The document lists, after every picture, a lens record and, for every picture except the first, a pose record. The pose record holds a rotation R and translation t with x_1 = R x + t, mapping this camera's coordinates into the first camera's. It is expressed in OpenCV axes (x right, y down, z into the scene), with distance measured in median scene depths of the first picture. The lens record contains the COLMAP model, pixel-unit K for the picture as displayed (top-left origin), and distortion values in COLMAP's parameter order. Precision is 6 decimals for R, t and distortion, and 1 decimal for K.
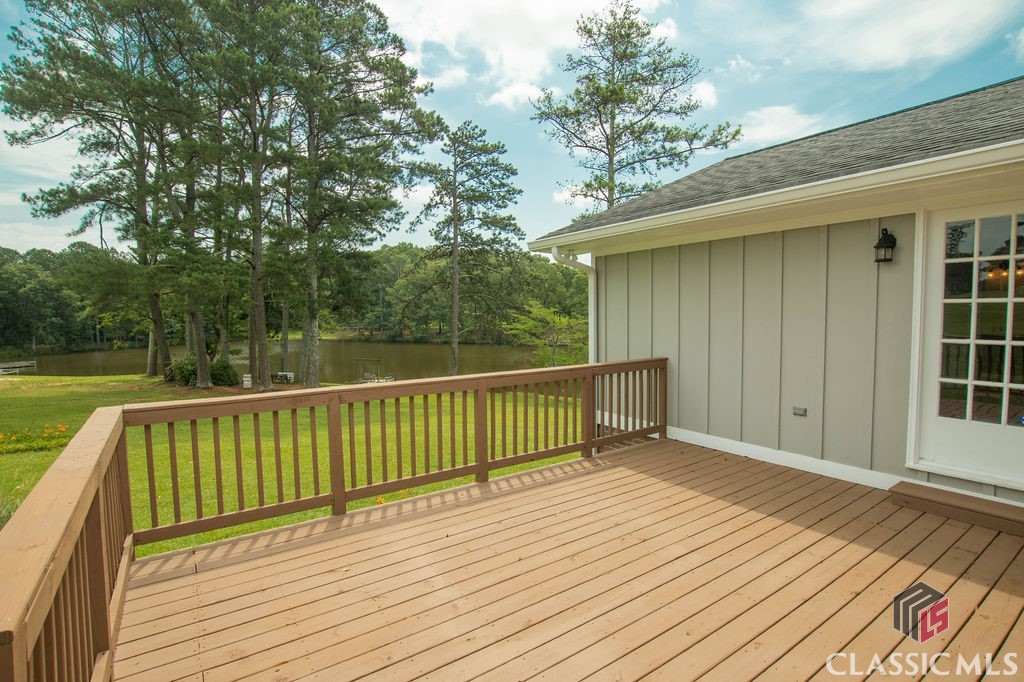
lens RADIAL K [[498.0, 0, 515.8], [0, 498.0, 343.1], [0, 0, 1]] dist [-0.030081, 0.006142]
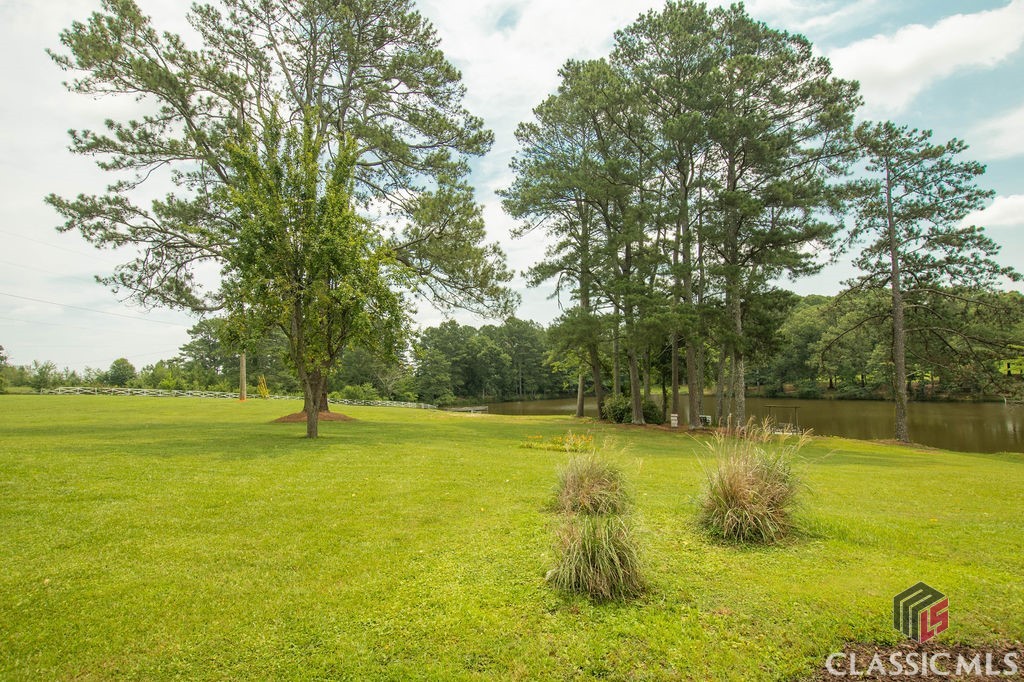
lens RADIAL K [[498.0, 0, 517.5], [0, 498.0, 344.4], [0, 0, 1]] dist [-0.030081, 0.006142]
pose [[0.771250, -0.053304, -0.634297, -0.090979], [-0.019766, 0.994002, -0.107565, 0.027300], [0.636226, 0.095497, 0.765570, -0.030955]]
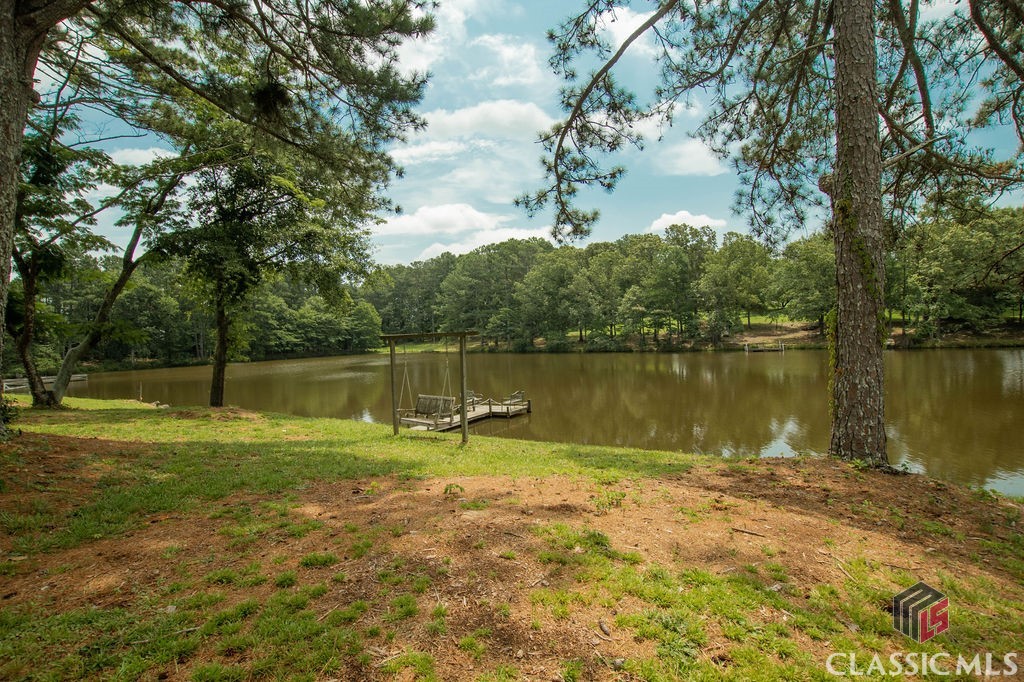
lens RADIAL K [[498.0, 0, 516.5], [0, 498.0, 345.8], [0, 0, 1]] dist [-0.030081, 0.006142]
pose [[0.969303, -0.017471, -0.245248, -0.204195], [0.010123, 0.999462, -0.031192, 0.041334], [0.245661, 0.027752, 0.968959, 0.760681]]
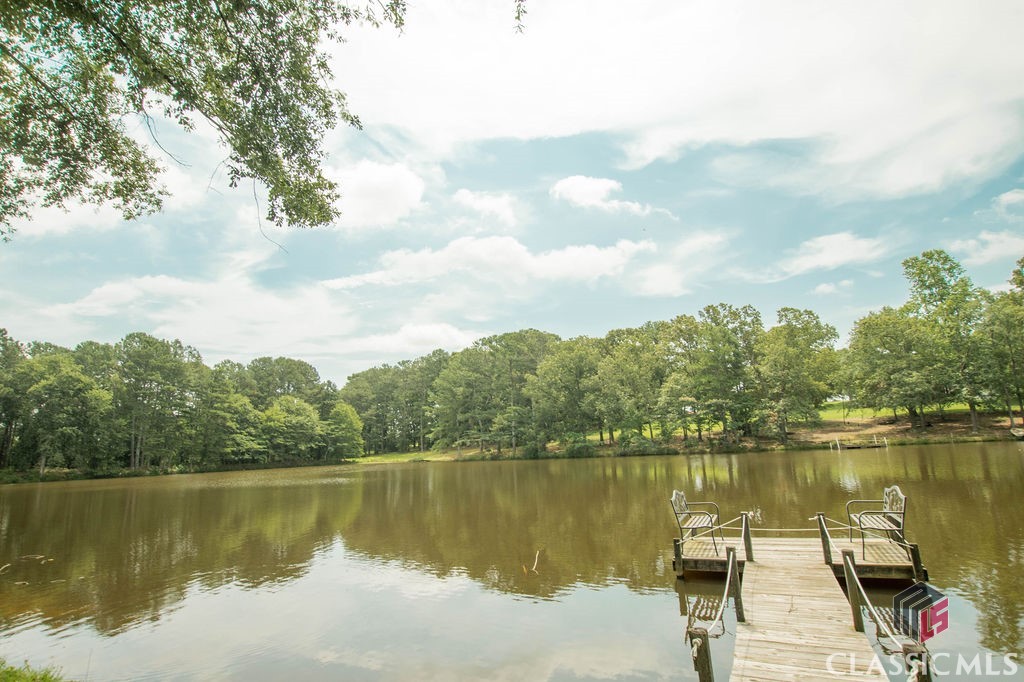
lens RADIAL K [[498.0, 0, 515.0], [0, 498.0, 350.1], [0, 0, 1]] dist [-0.030081, 0.006142]
pose [[0.977456, -0.071270, -0.198748, -0.437939], [0.020038, 0.968373, -0.248701, 0.072872], [0.210187, 0.239111, 0.947970, 1.129632]]
